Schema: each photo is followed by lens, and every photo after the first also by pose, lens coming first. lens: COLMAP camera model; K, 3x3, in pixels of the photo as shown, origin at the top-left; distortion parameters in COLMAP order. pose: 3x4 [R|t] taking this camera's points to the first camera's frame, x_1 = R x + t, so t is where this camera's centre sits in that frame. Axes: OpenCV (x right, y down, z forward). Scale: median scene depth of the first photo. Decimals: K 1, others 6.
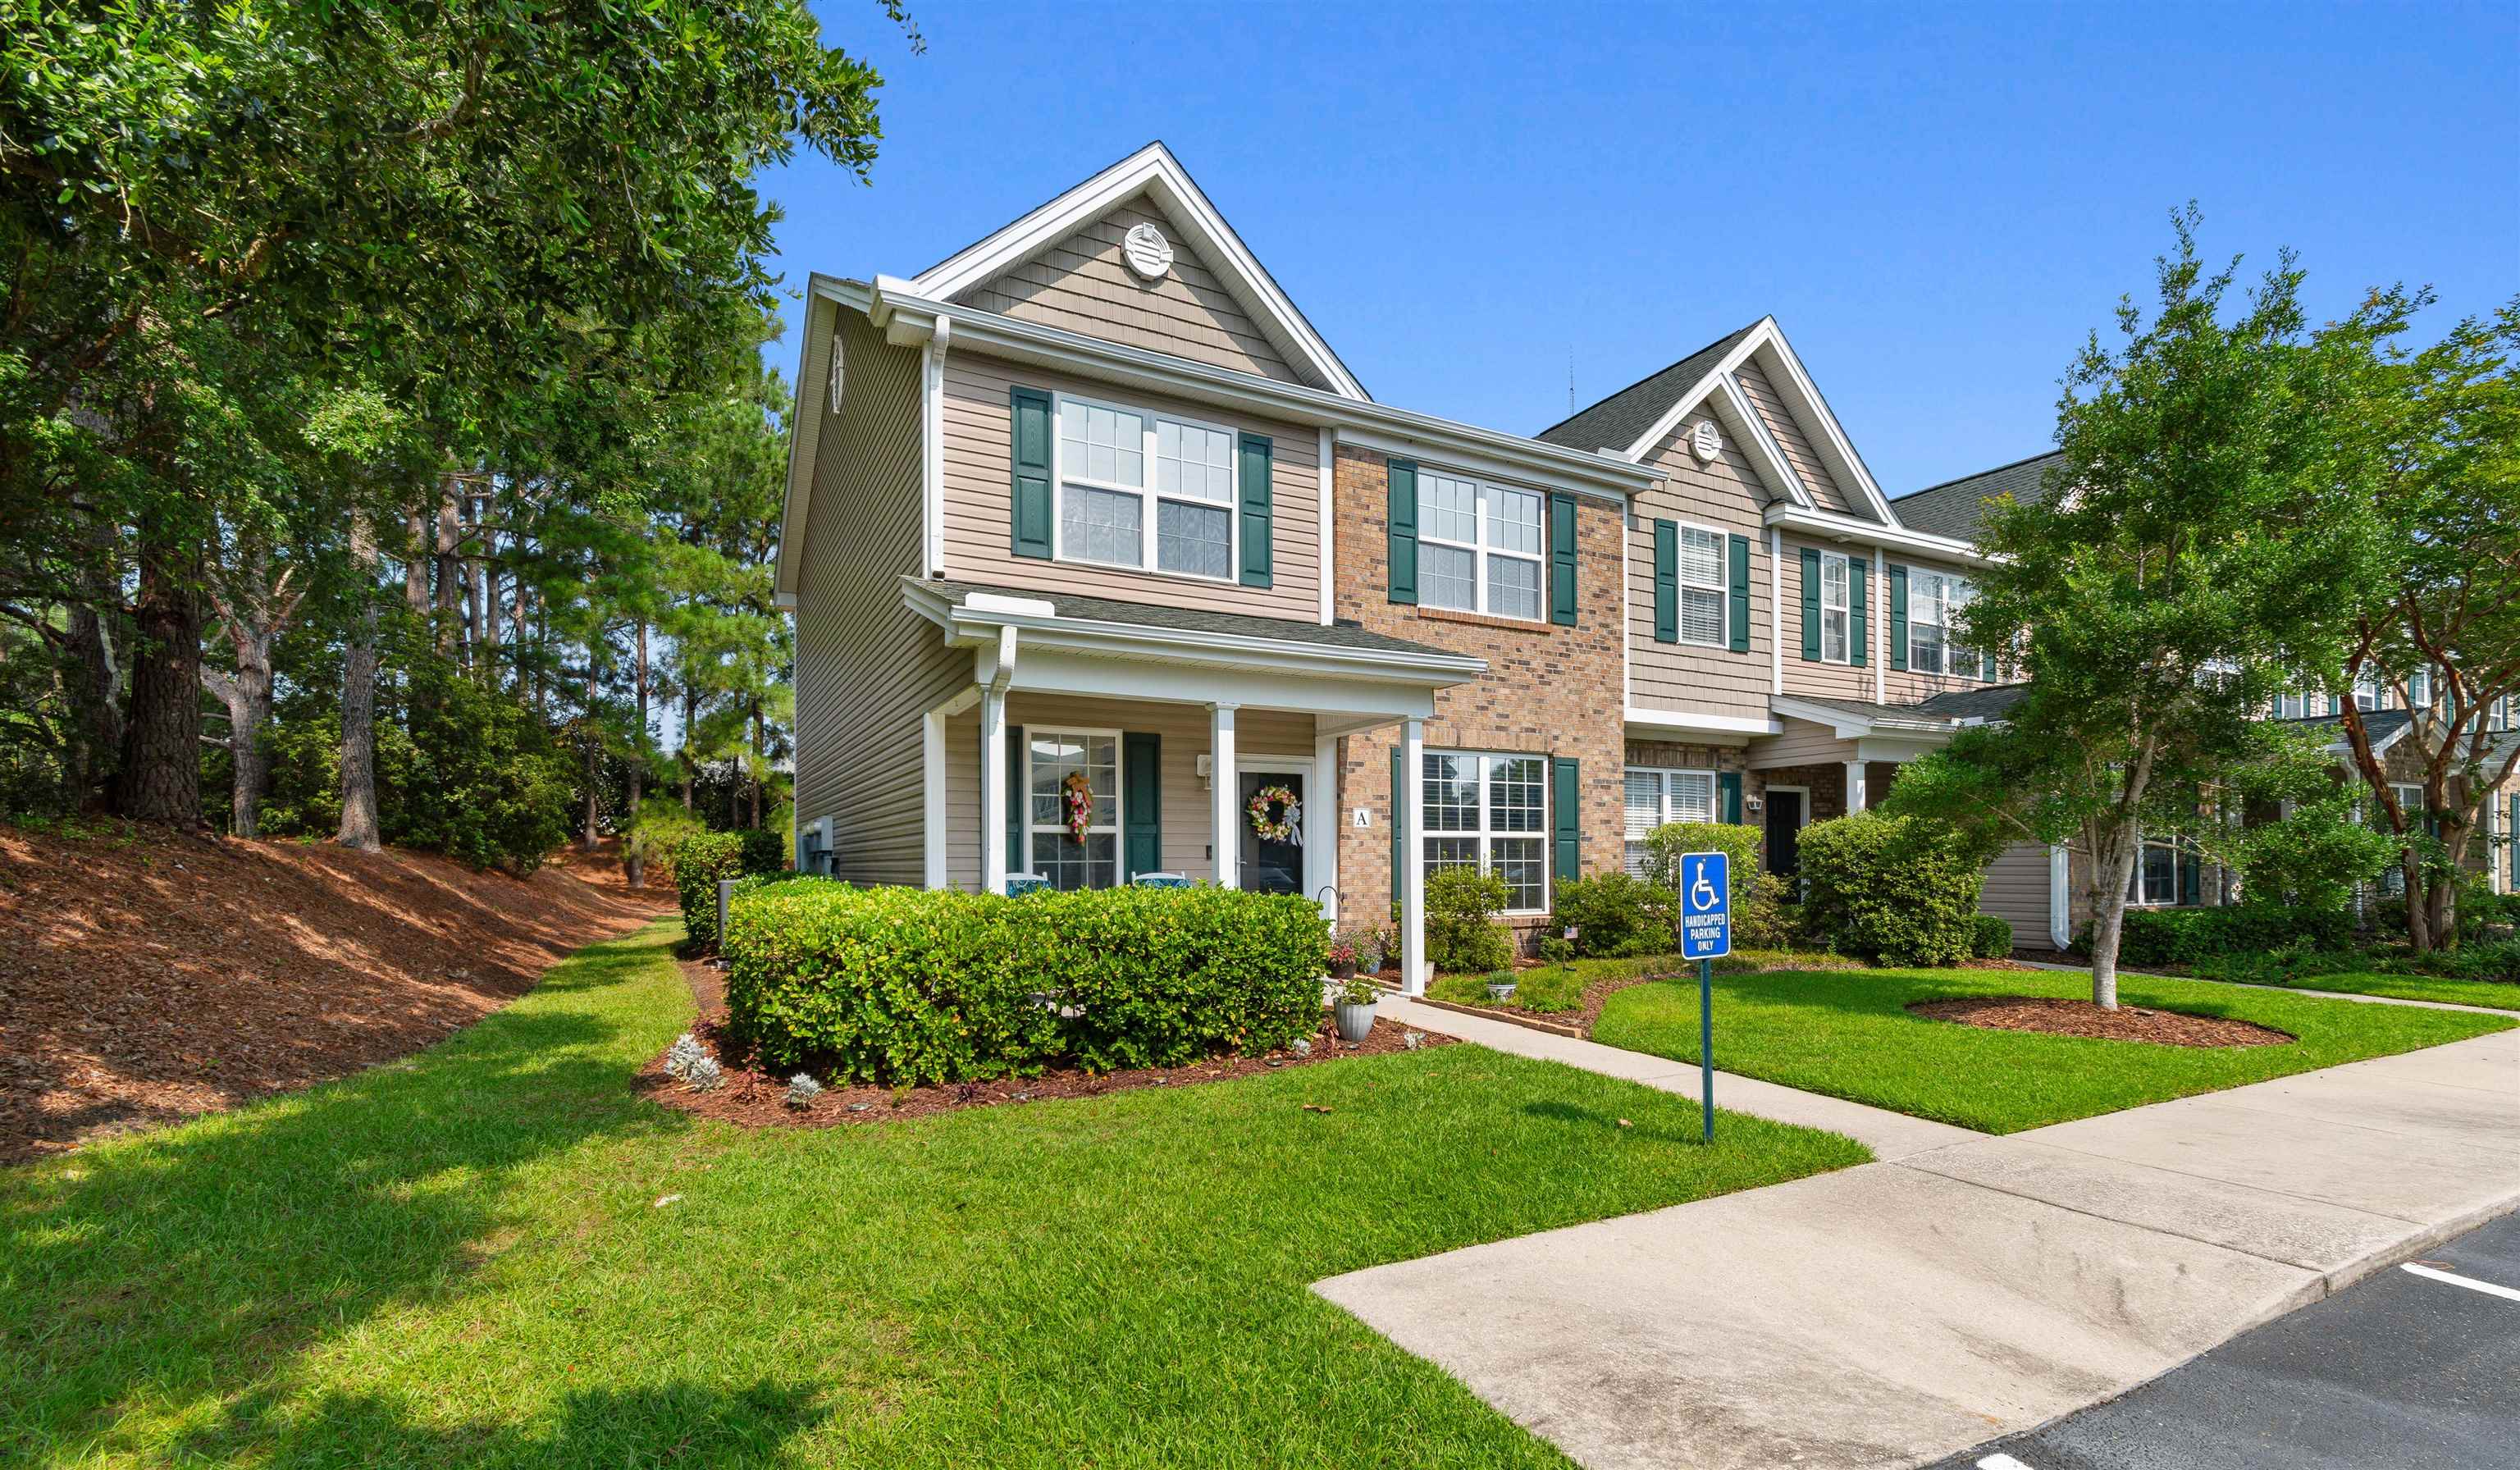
lens RADIAL K [[1105.3, 0, 1258.7], [0, 1105.3, 858.2], [0, 0, 1]] dist [0.002198, 0.000567]
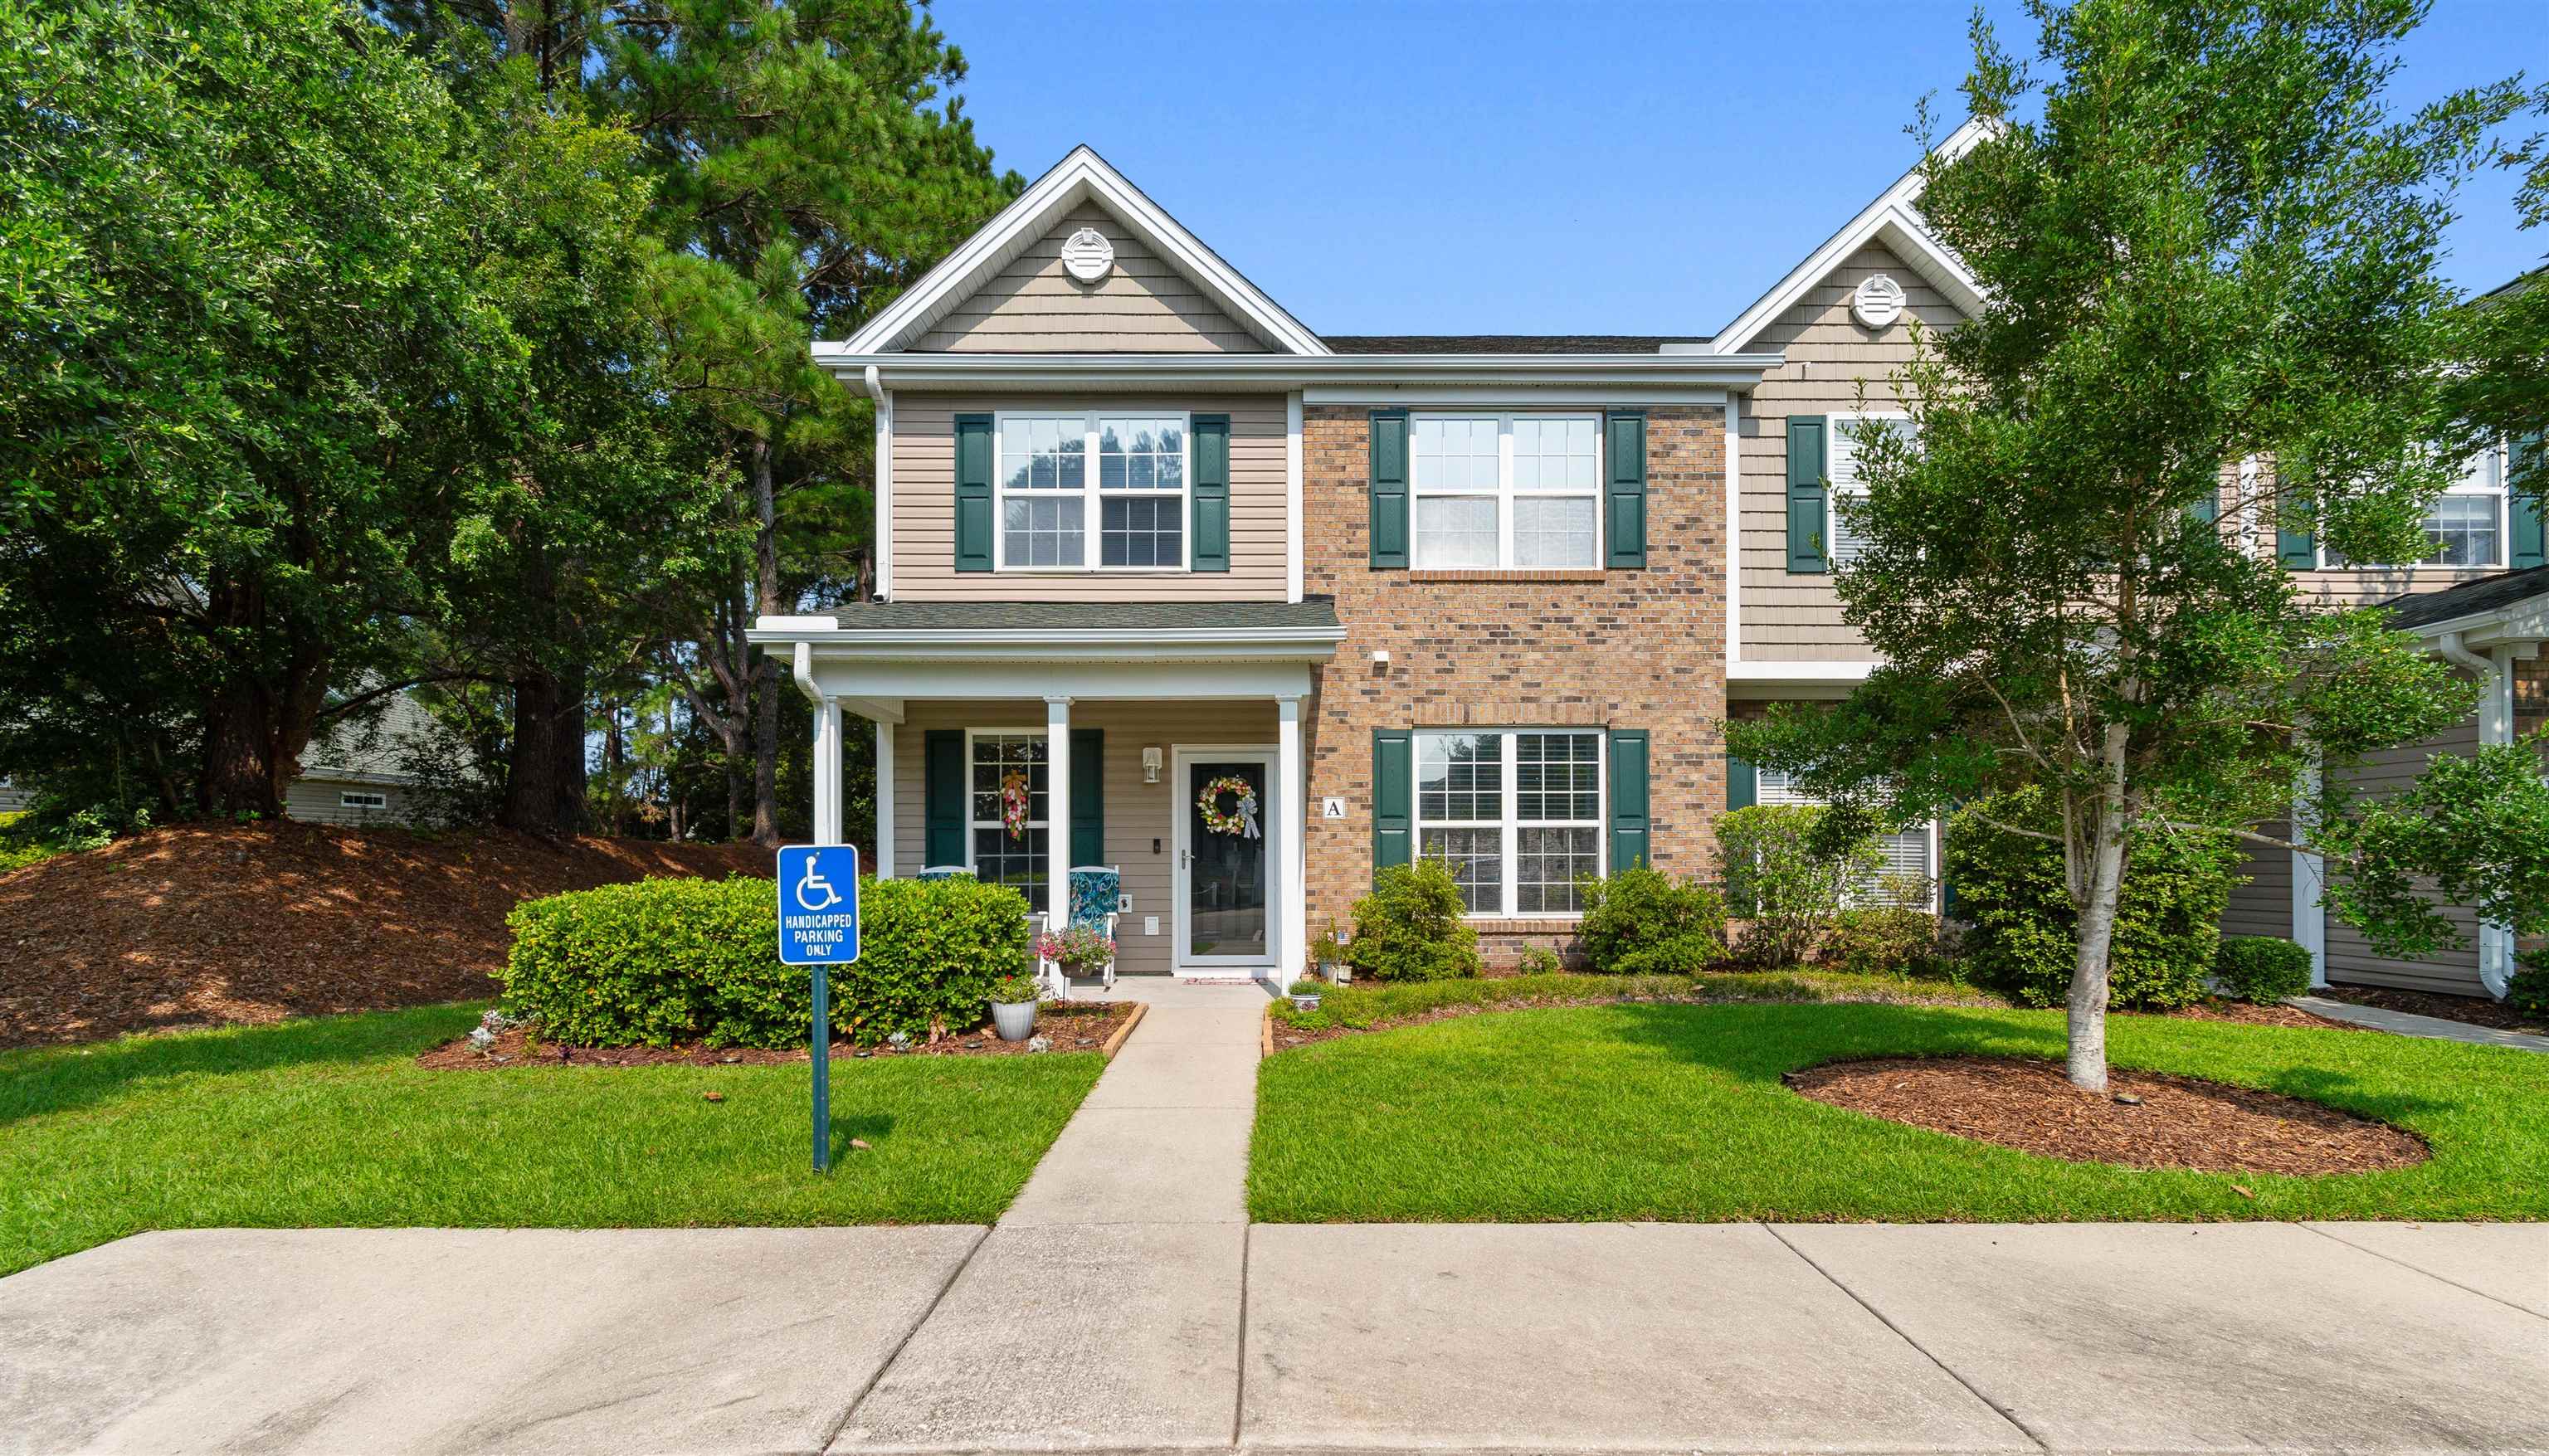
lens RADIAL K [[1106.6, 0, 1281.6], [0, 1106.6, 855.5], [0, 0, 1]] dist [0.002687, 0.000011]
pose [[0.883665, -0.000038, -0.468119, 0.486808], [0.001459, 0.999995, 0.002672, 0.000703], [0.468117, -0.003044, 0.883661, 0.166084]]
